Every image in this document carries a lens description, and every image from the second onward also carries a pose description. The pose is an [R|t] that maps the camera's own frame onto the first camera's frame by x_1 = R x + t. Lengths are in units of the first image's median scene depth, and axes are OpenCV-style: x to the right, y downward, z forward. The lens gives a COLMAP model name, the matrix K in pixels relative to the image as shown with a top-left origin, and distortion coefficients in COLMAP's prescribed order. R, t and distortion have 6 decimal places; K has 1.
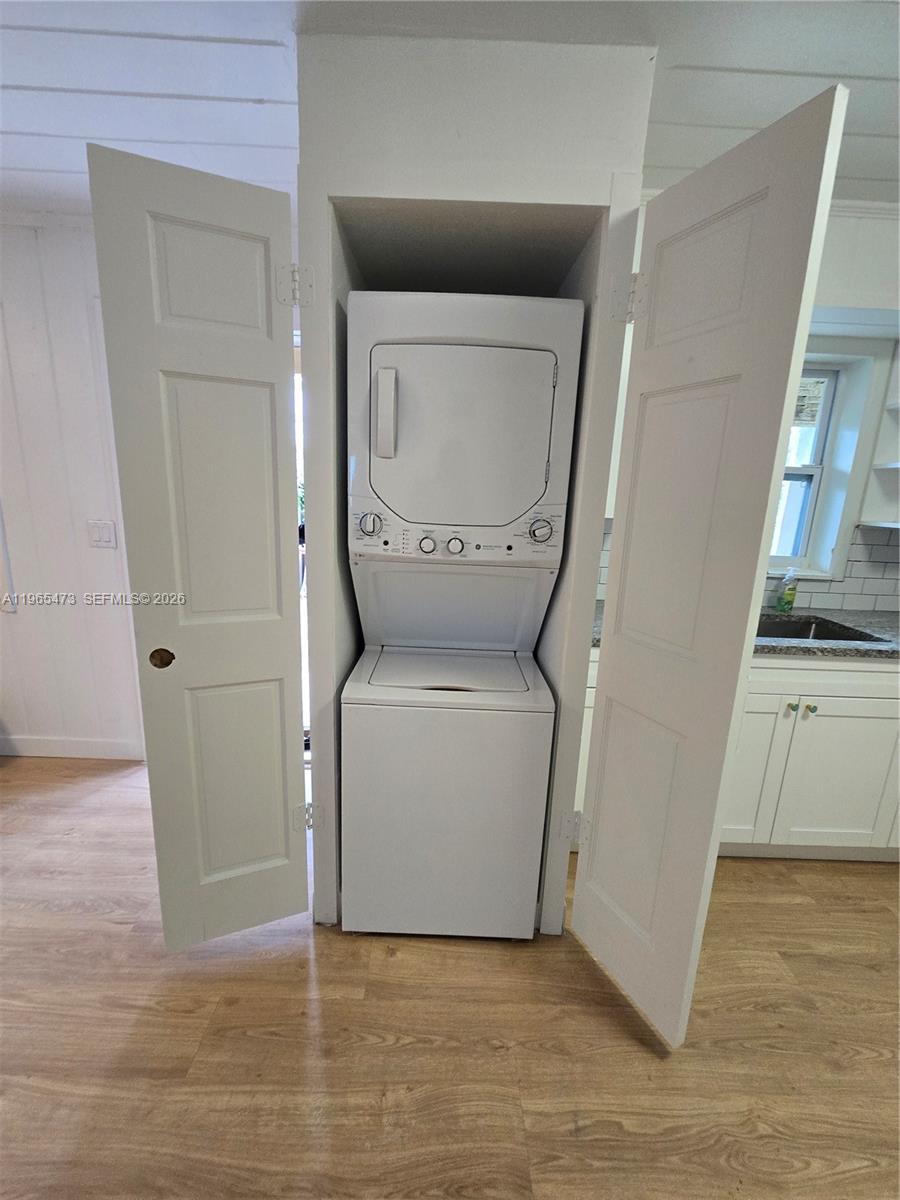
lens RADIAL K [[489.8, 0, 446.4], [0, 489.8, 601.3], [0, 0, 1]] dist [-0.004673, 0.000930]
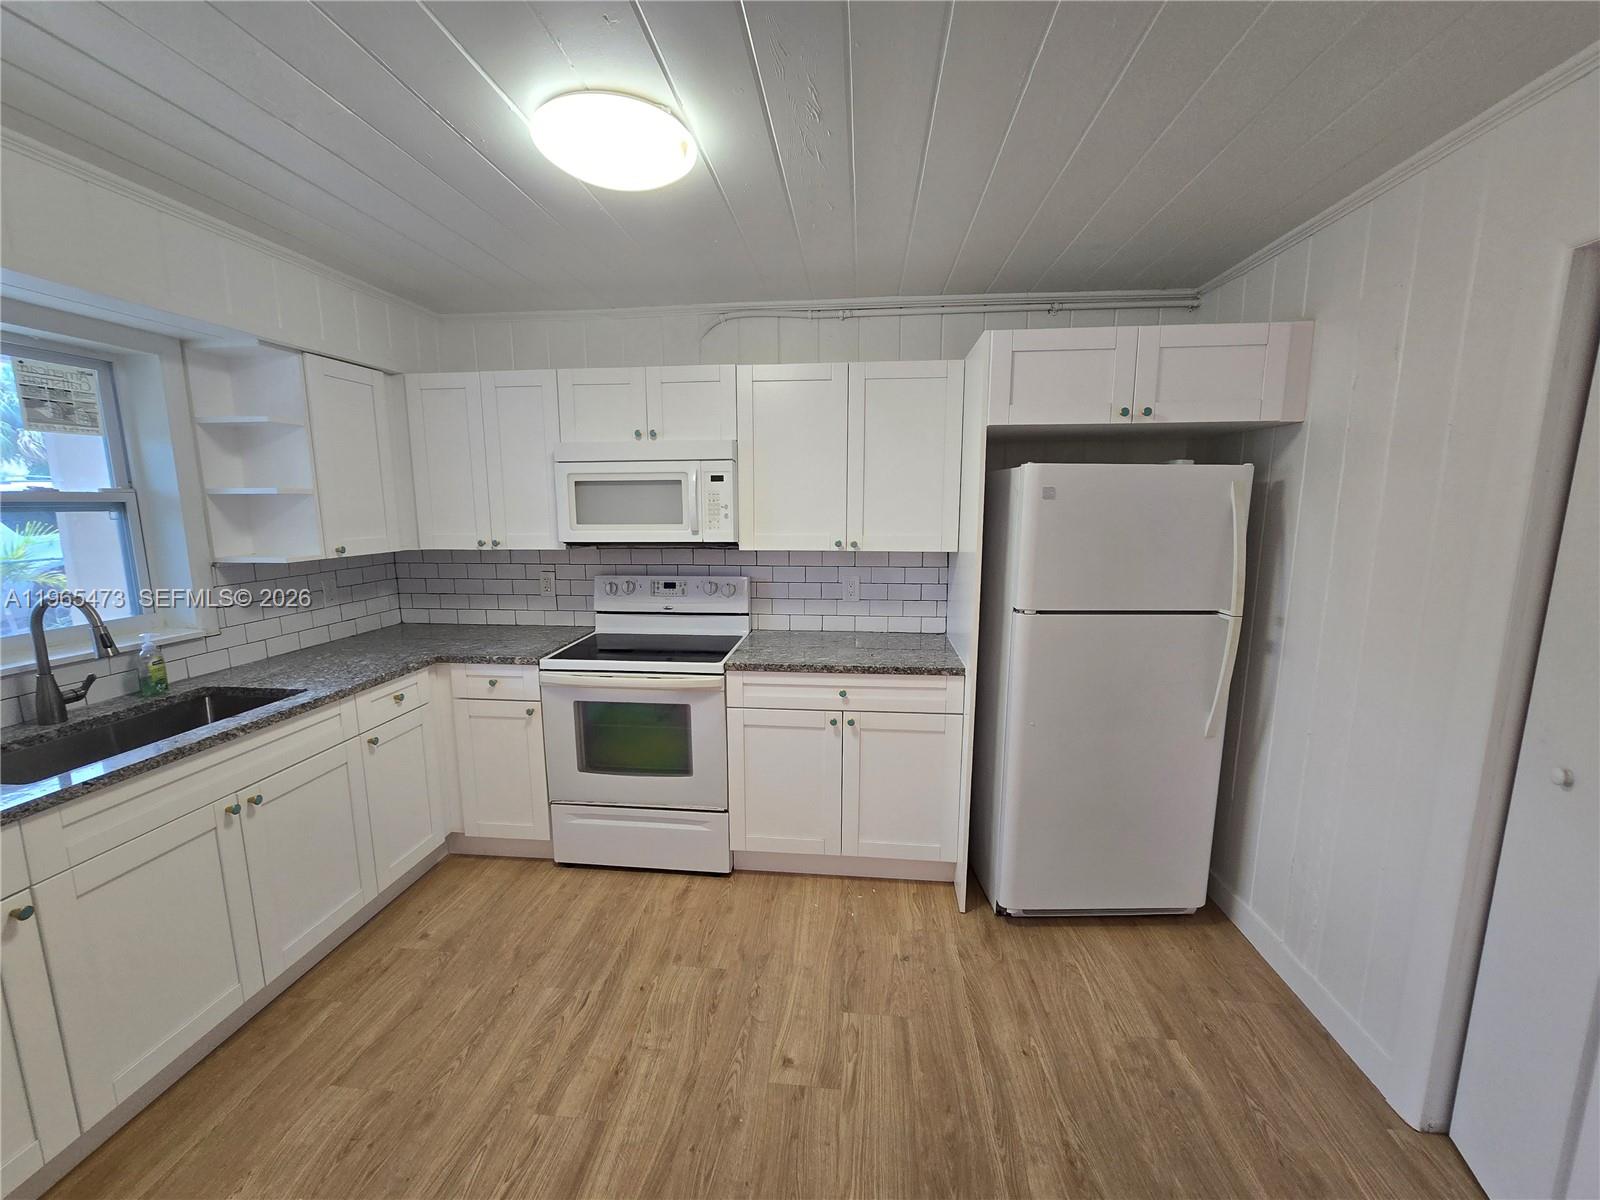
lens RADIAL K [[653.0, 0, 799.1], [0, 653.0, 605.3], [0, 0, 1]] dist [-0.004673, 0.000930]
pose [[0.100872, -0.194125, 0.975777, -0.121482], [0.223228, 0.960189, 0.167947, -0.056789], [-0.969533, 0.200879, 0.140190, -0.070516]]
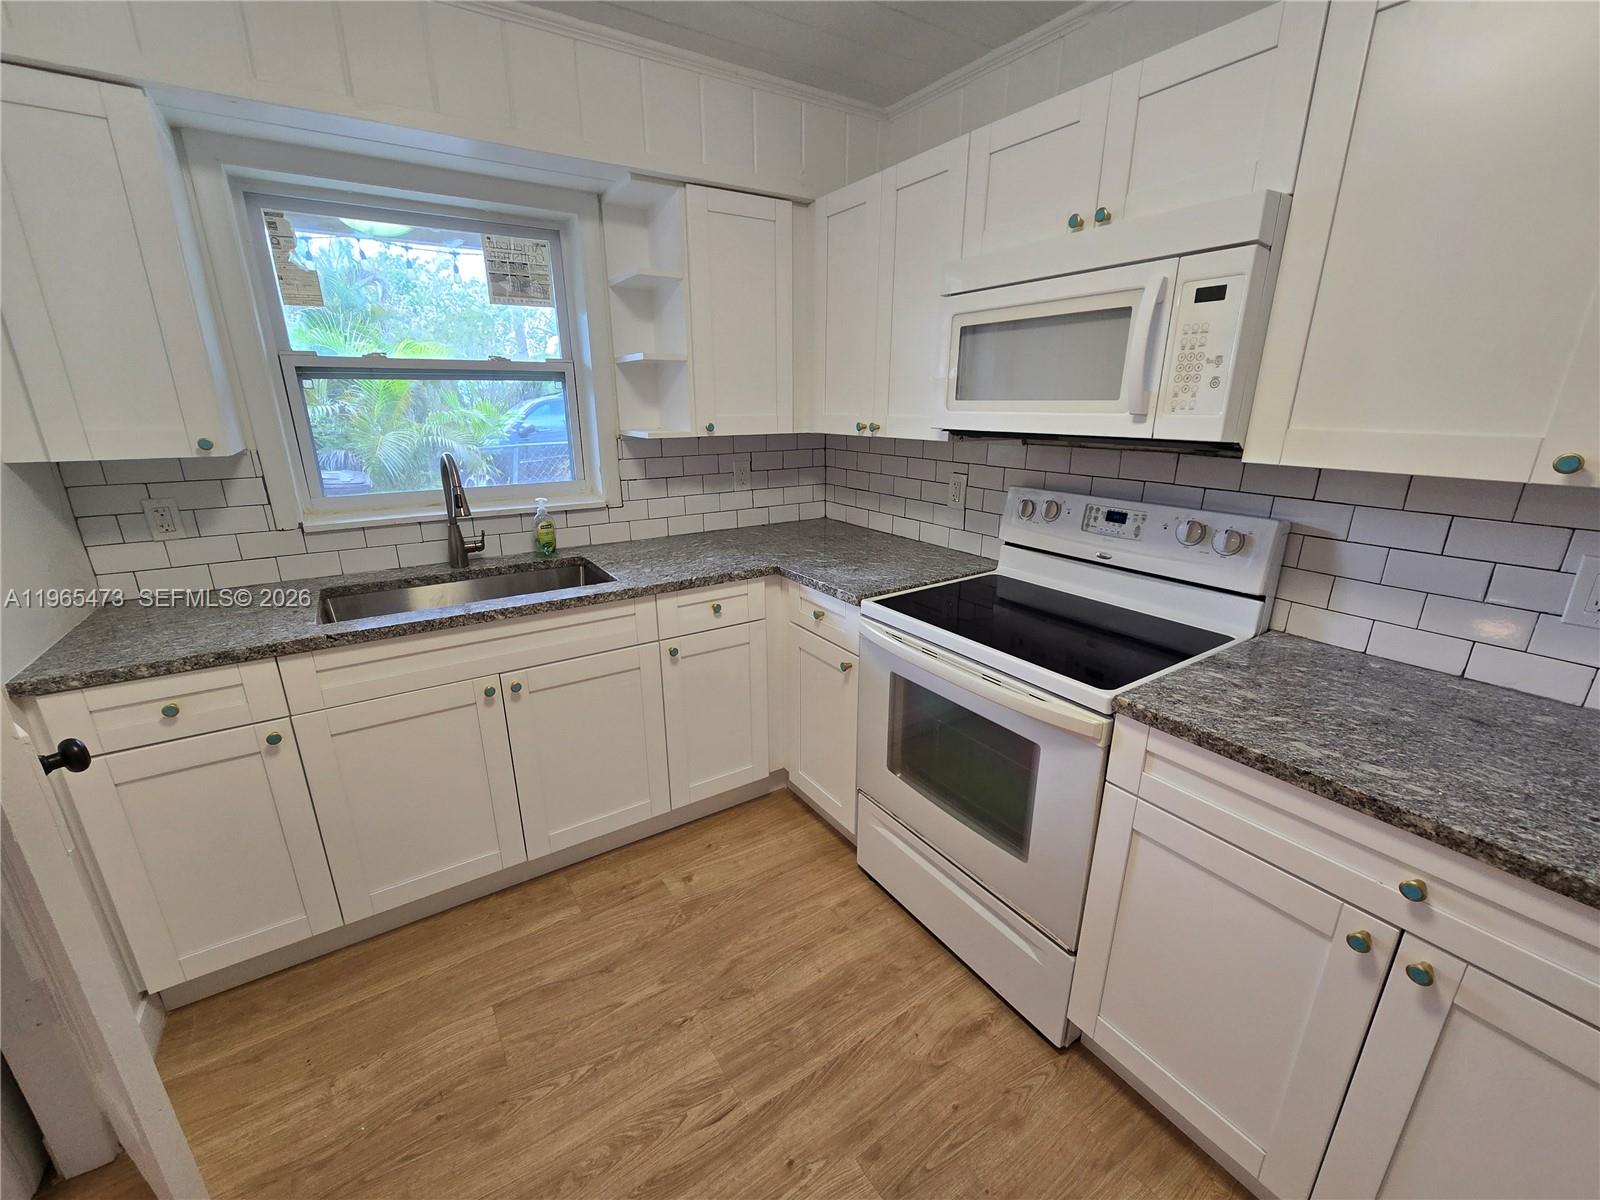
lens RADIAL K [[653.0, 0, 804.0], [0, 653.0, 605.4], [0, 0, 1]] dist [-0.004673, 0.000930]
pose [[0.835463, -0.203304, 0.510558, 0.508445], [0.152261, 0.978316, 0.140409, 0.014347], [-0.528033, -0.039569, 0.848302, -0.090053]]
